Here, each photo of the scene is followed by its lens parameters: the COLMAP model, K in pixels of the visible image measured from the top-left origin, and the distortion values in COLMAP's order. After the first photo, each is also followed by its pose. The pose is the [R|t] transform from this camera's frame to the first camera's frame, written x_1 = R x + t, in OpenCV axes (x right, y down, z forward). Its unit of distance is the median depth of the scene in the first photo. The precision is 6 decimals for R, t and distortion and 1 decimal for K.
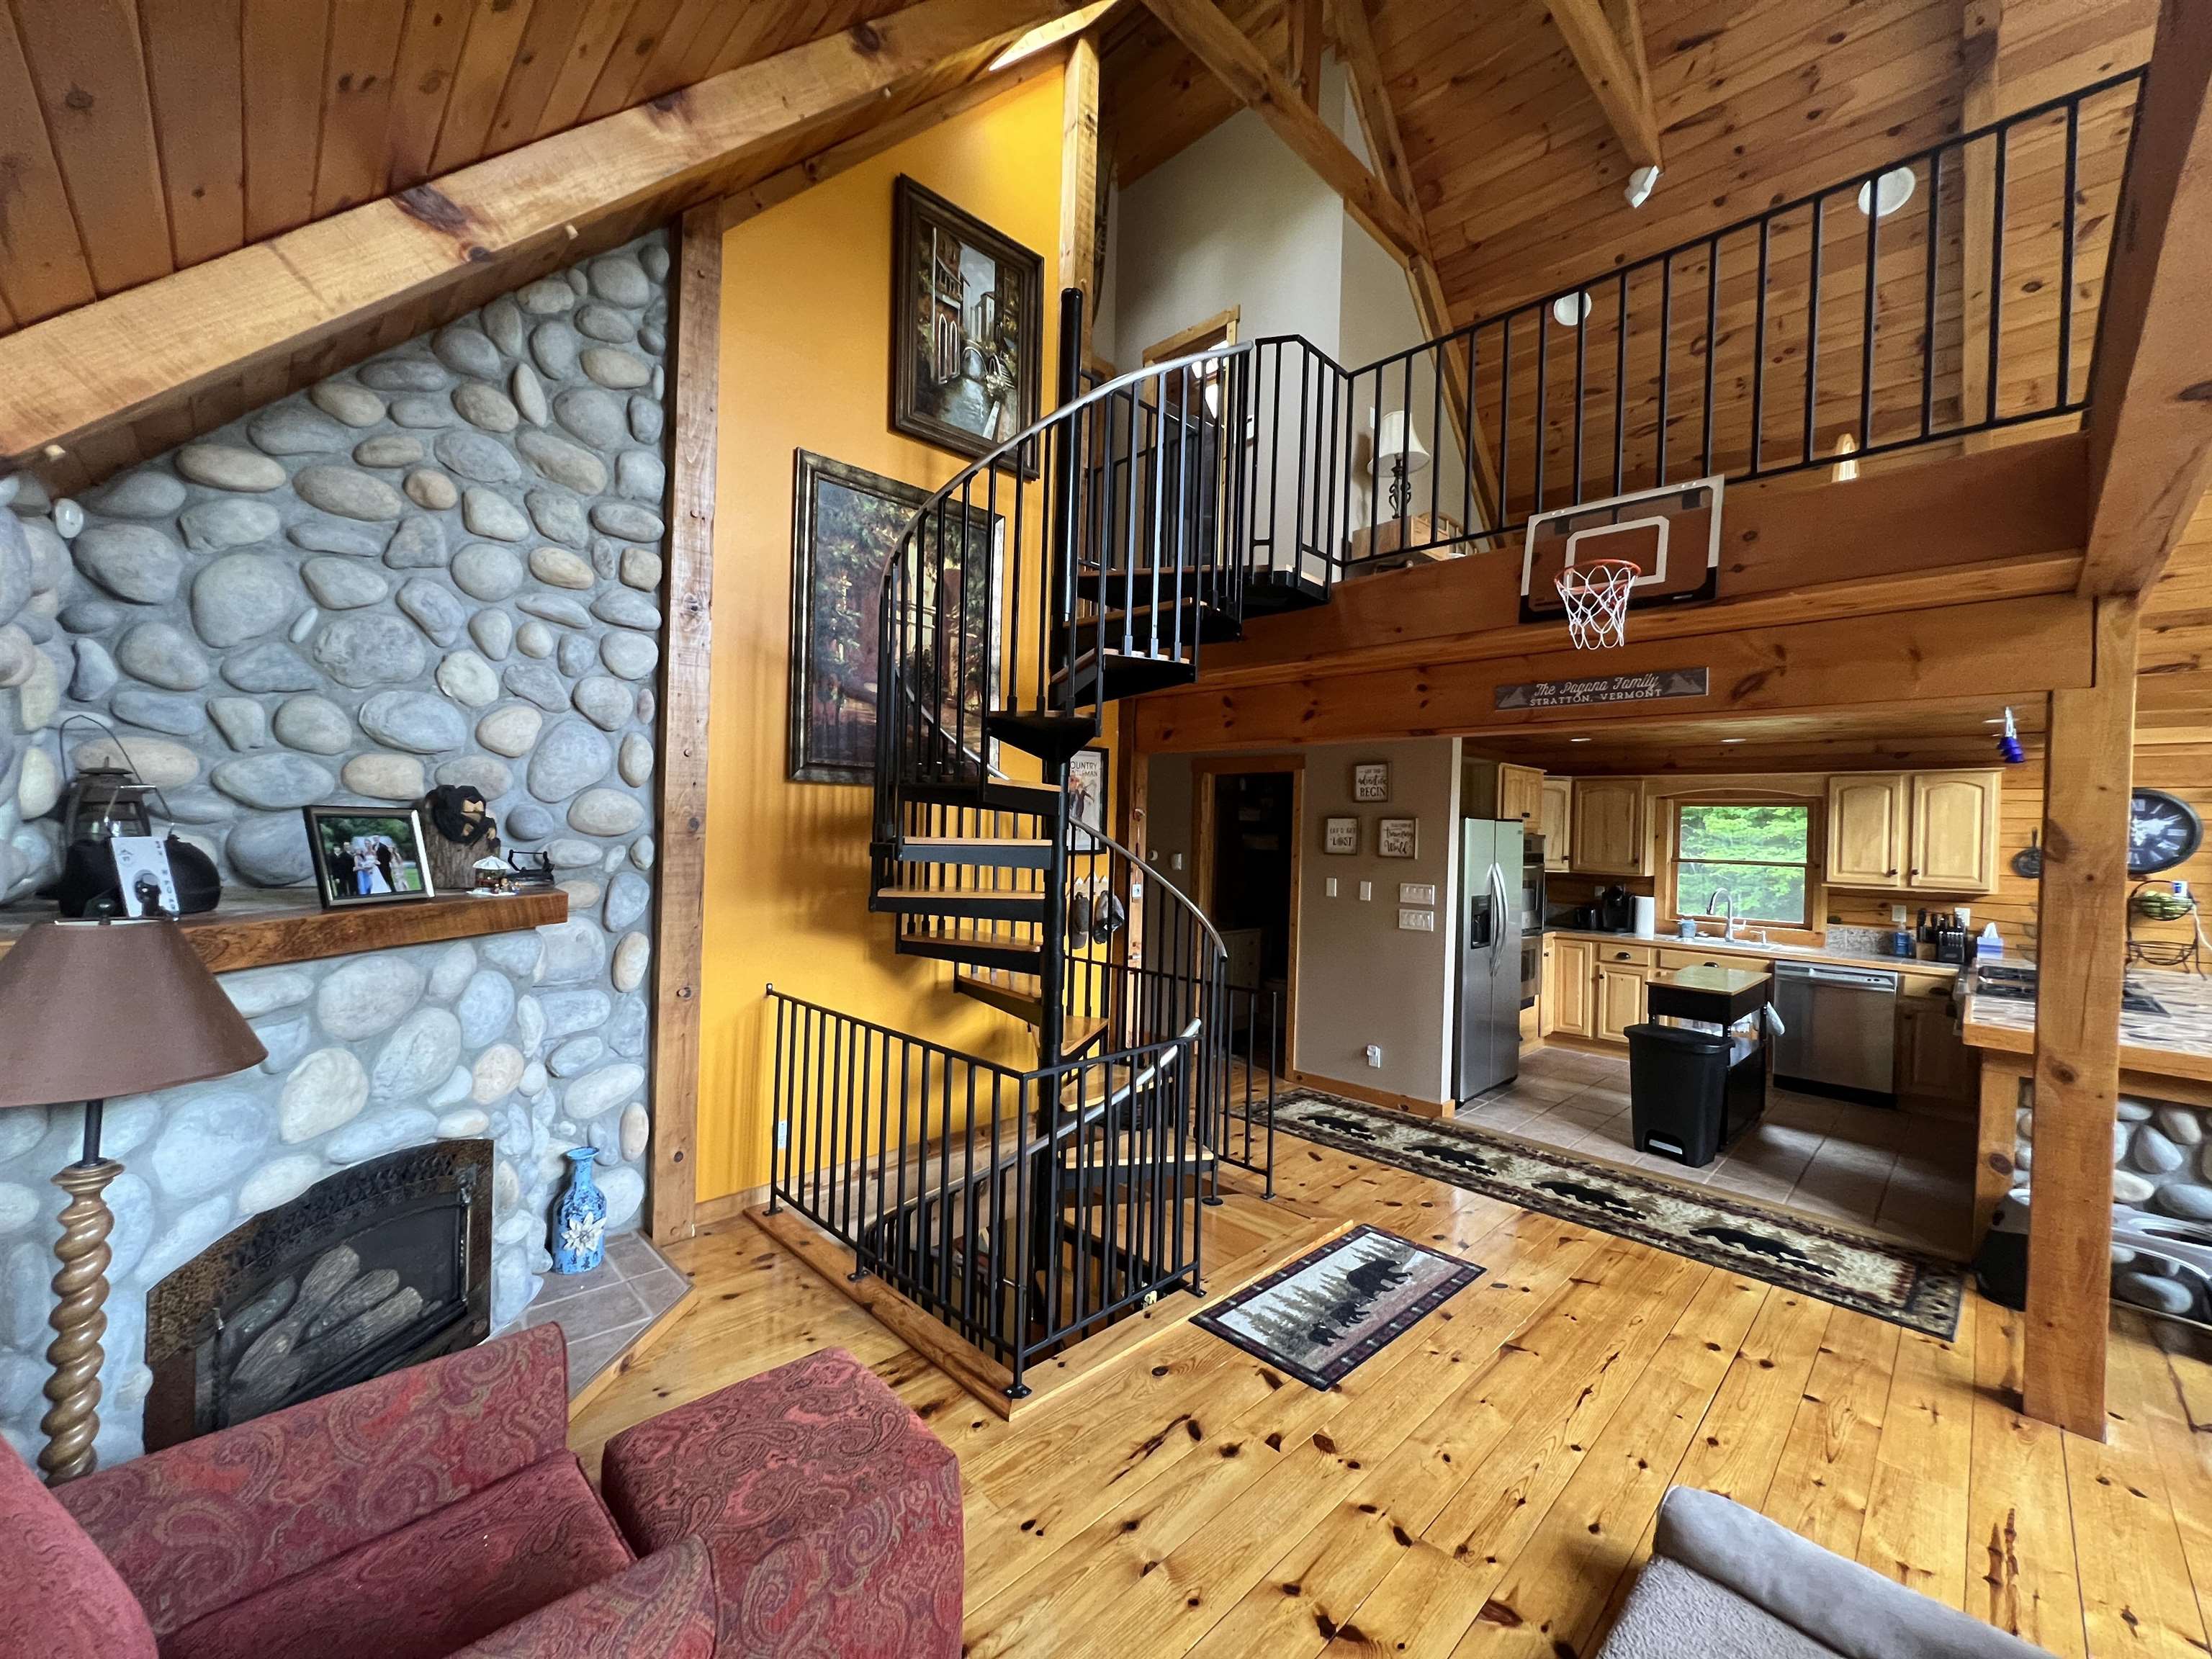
lens RADIAL K [[882.5, 0, 1105.0], [0, 882.5, 832.0], [0, 0, 1]] dist [-0.000845, 0.000173]
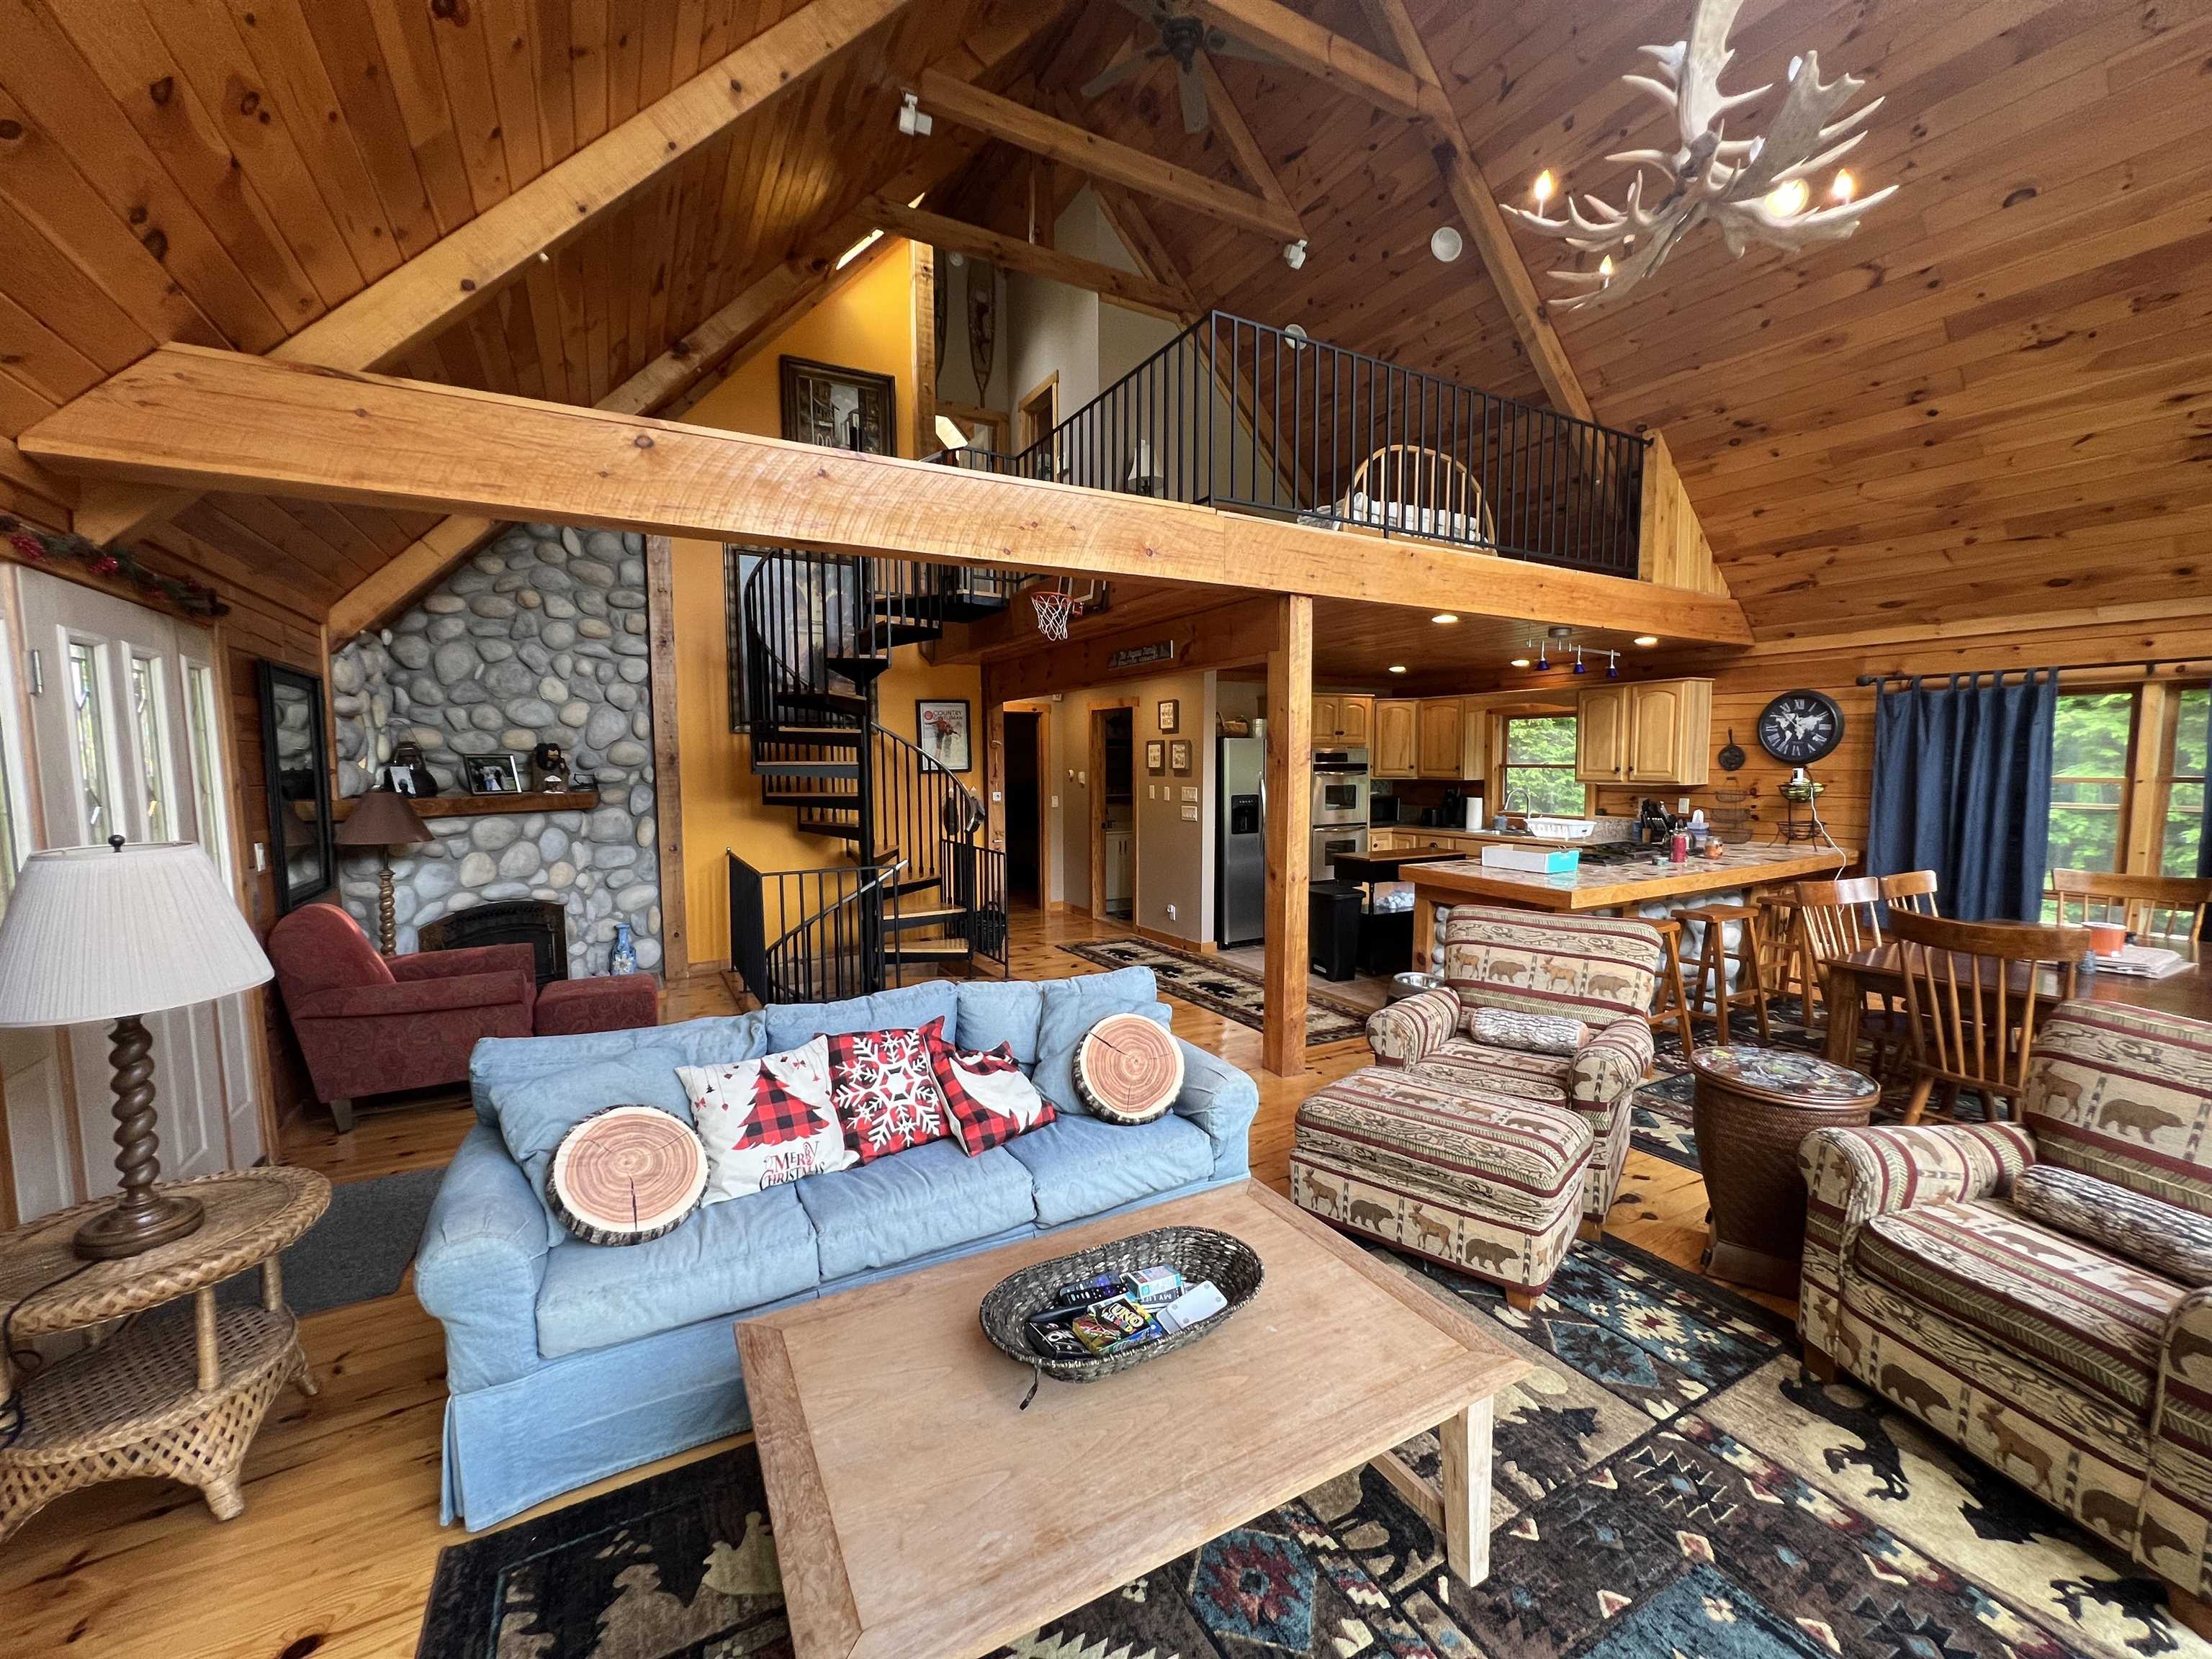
lens RADIAL K [[882.5, 0, 1103.3], [0, 882.5, 830.9], [0, 0, 1]] dist [-0.000845, 0.000173]
pose [[0.963948, -0.010717, -0.265873, 0.924183], [0.030391, 0.997084, 0.069995, 0.041128], [0.264348, -0.075552, 0.961463, -0.574082]]
